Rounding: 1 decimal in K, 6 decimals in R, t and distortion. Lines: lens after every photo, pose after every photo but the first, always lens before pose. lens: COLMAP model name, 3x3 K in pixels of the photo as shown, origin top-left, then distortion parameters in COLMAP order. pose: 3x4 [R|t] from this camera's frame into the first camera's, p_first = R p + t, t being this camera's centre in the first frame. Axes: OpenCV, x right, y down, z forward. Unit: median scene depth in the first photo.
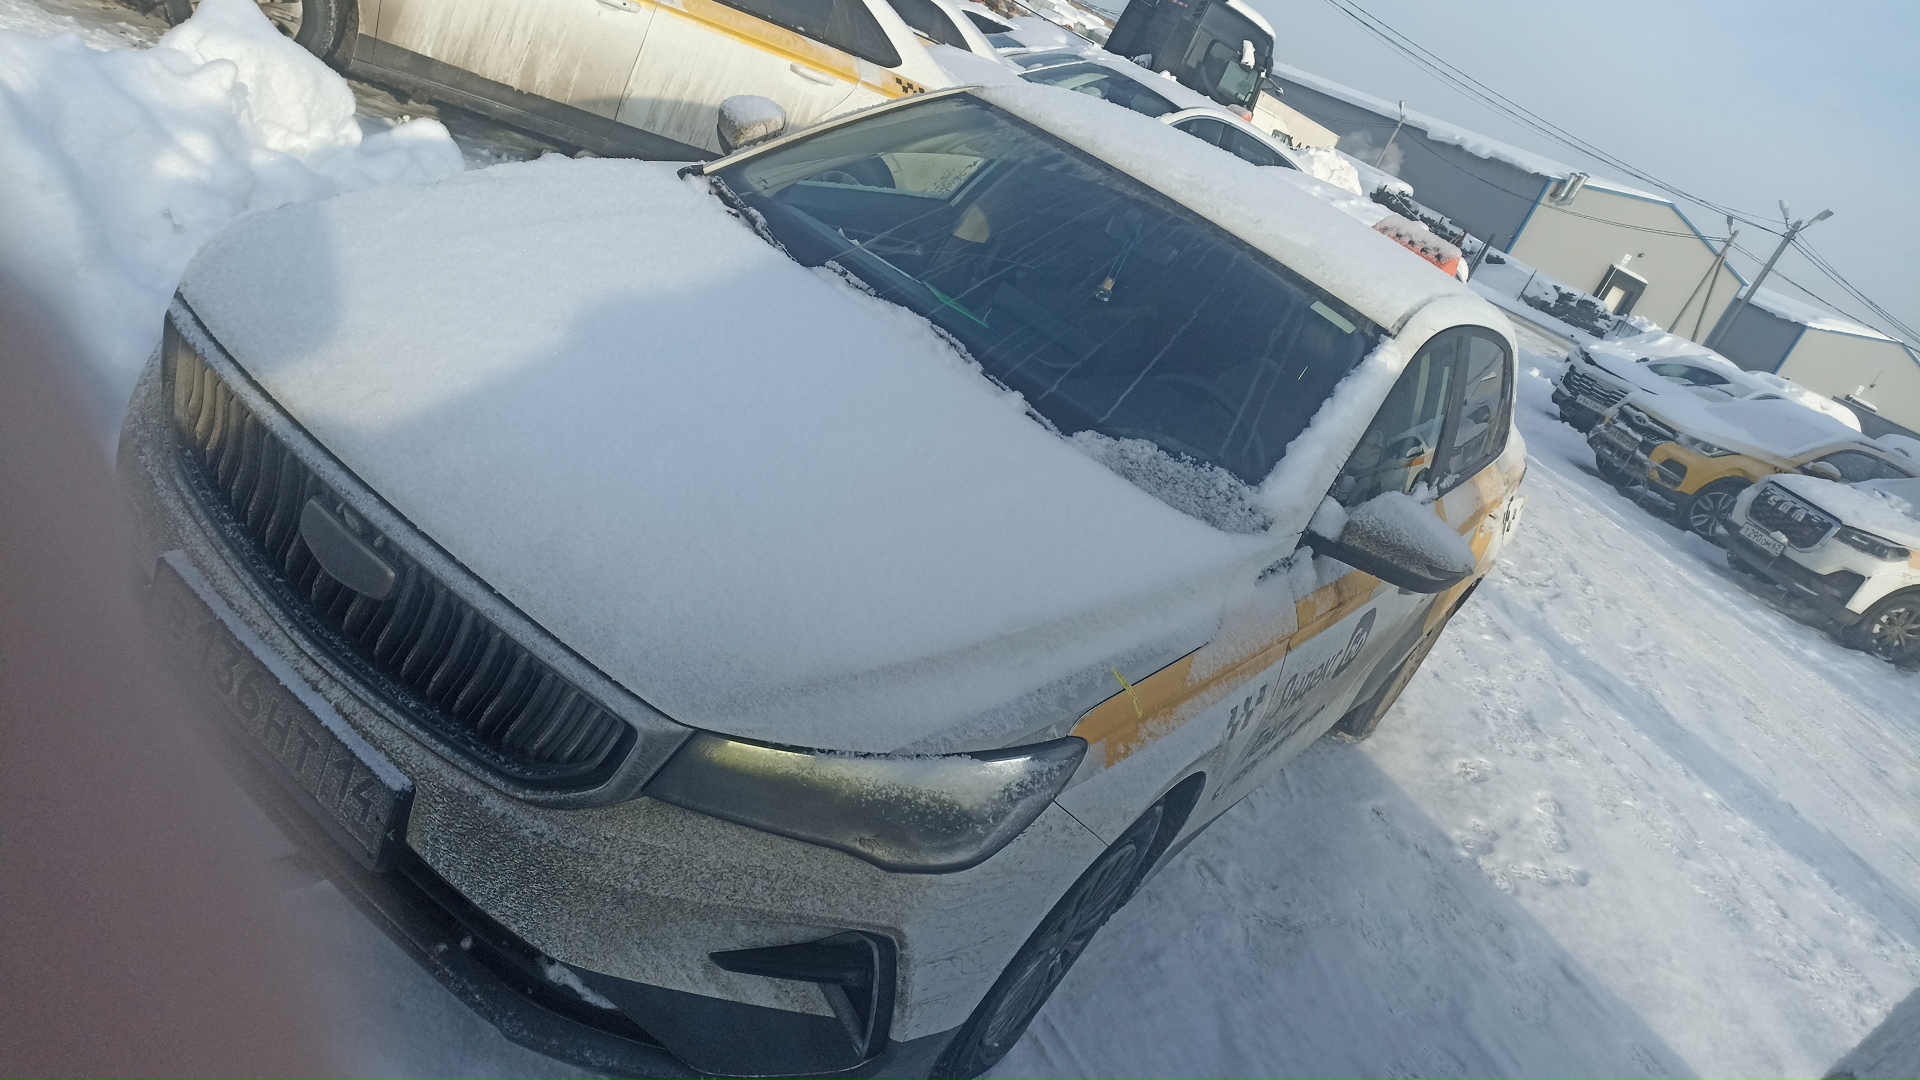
lens RADIAL K [[1402.3, 0, 960.0], [0, 1402.3, 540.0], [0, 0, 1]] dist [0.090684, -0.087390]
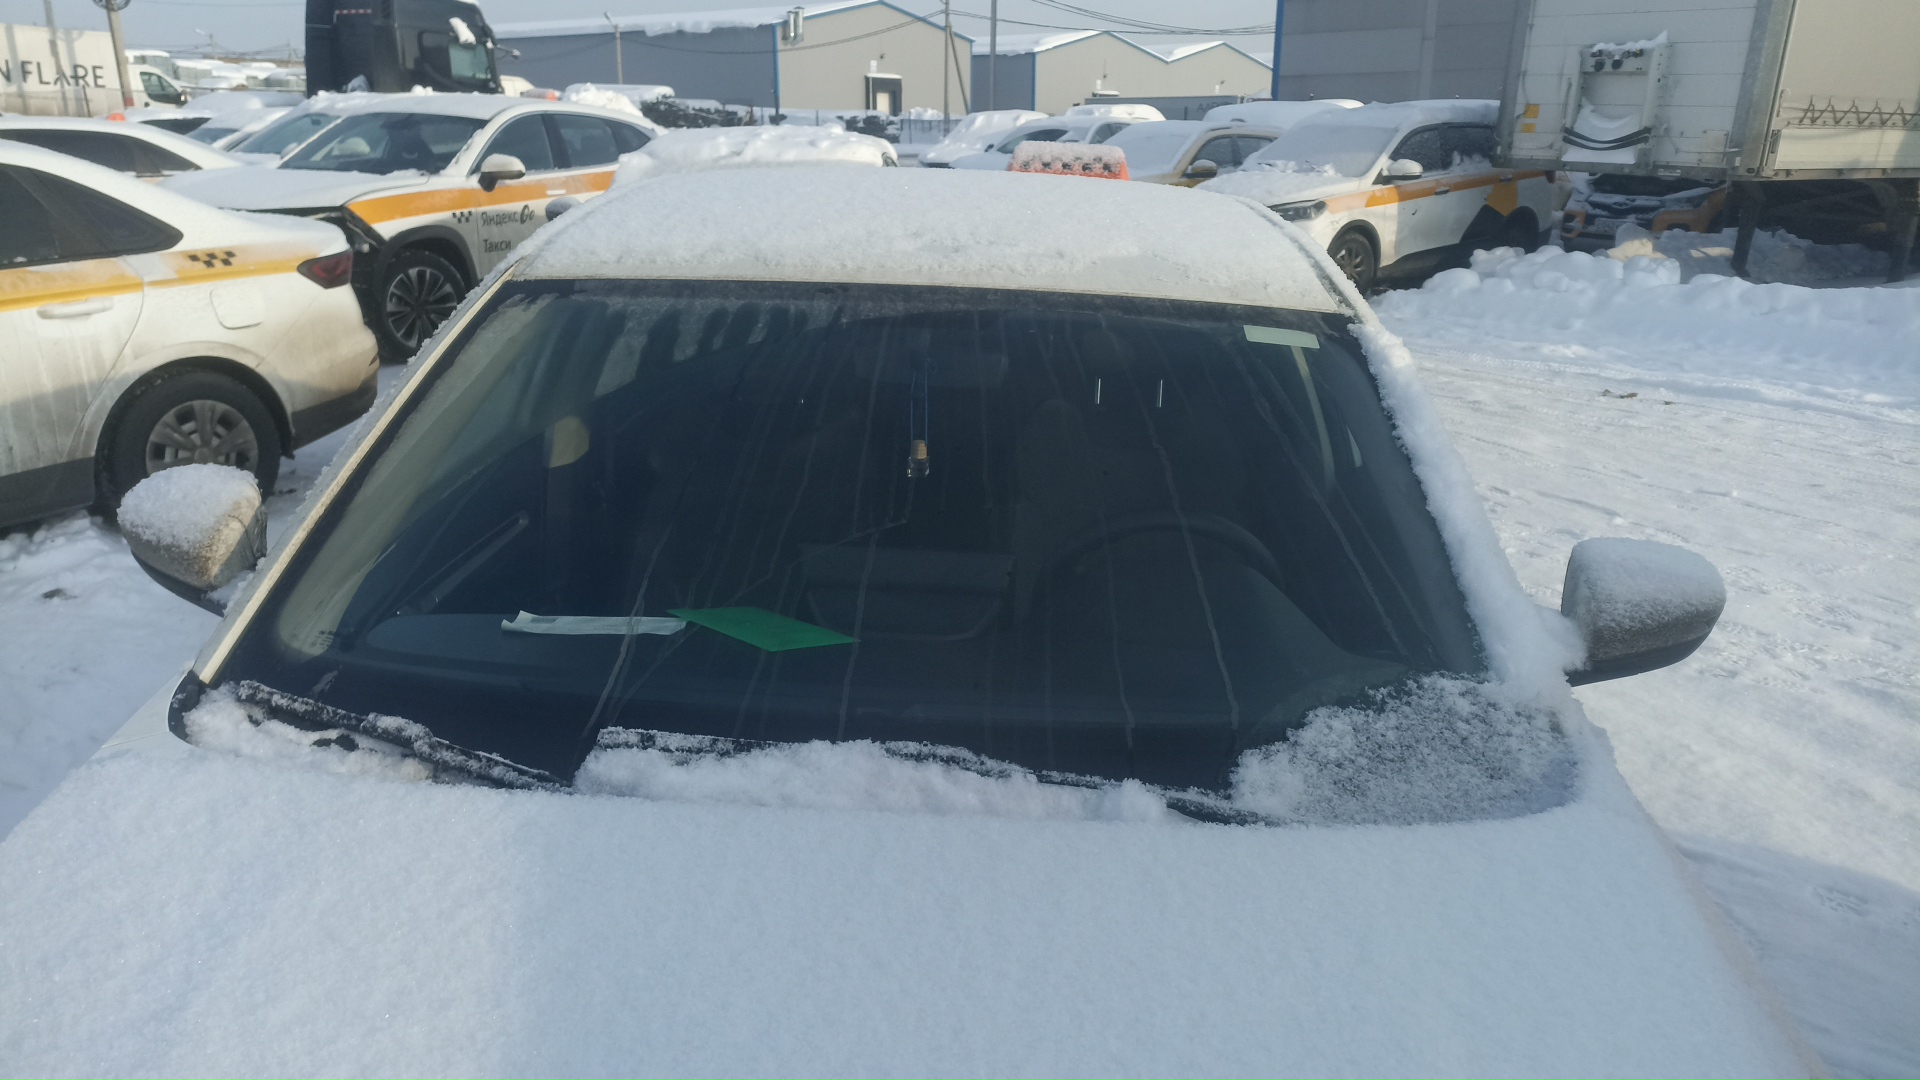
lens RADIAL K [[1402.3, 0, 960.0], [0, 1402.3, 540.0], [0, 0, 1]] dist [0.090684, -0.087390]
pose [[0.787391, -0.526751, 0.320233, -0.023111], [0.512157, 0.848097, 0.135741, -0.051082], [-0.343090, 0.057128, 0.937564, 0.094336]]
